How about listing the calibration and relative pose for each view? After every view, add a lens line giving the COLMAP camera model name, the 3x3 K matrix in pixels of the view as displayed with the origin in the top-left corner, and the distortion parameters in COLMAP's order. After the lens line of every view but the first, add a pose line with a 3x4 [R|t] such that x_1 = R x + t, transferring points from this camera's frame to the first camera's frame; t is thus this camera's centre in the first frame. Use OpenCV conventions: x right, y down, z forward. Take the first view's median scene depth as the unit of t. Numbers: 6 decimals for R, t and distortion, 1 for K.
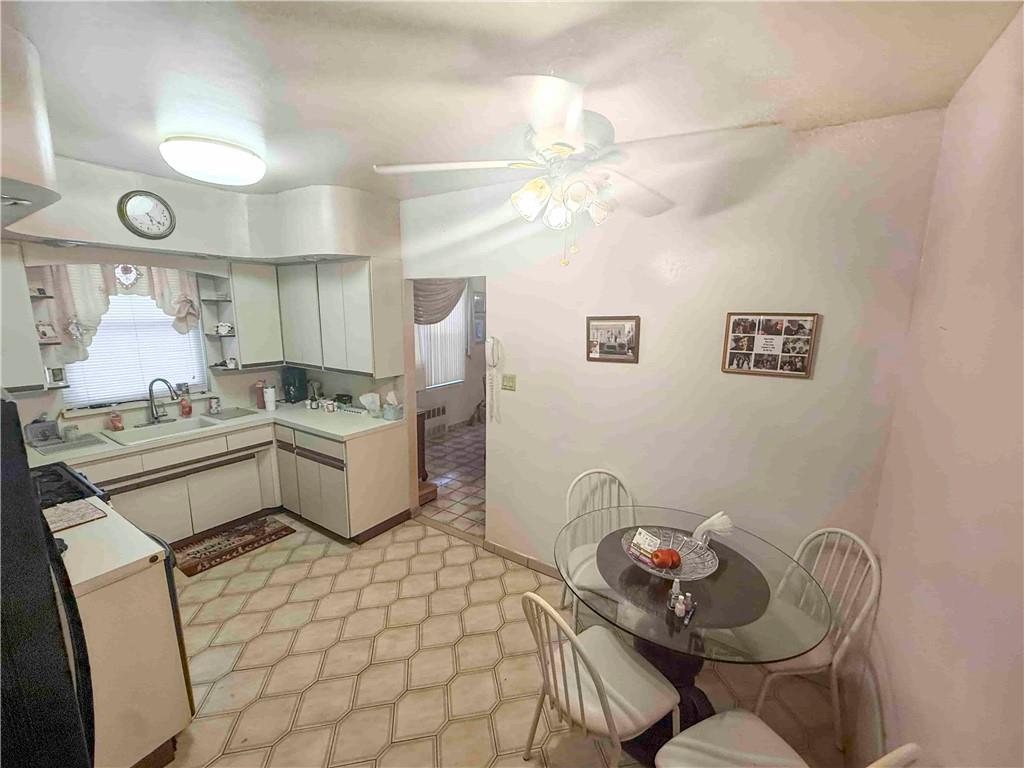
lens RADIAL K [[414.4, 0, 514.1], [0, 414.4, 385.3], [0, 0, 1]] dist [-0.000833, -0.000027]
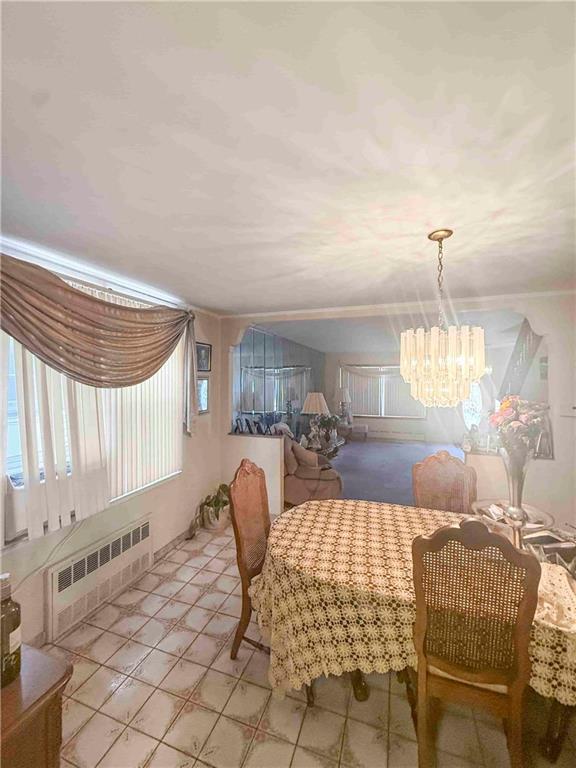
lens RADIAL K [[310.8, 0, 286.9], [0, 310.8, 385.0], [0, 0, 1]] dist [-0.000833, -0.000027]
pose [[0.969795, -0.011980, 0.243627, -0.080353], [0.046512, 0.989549, -0.136489, -0.076362], [-0.239446, 0.143698, 0.960217, 0.501286]]
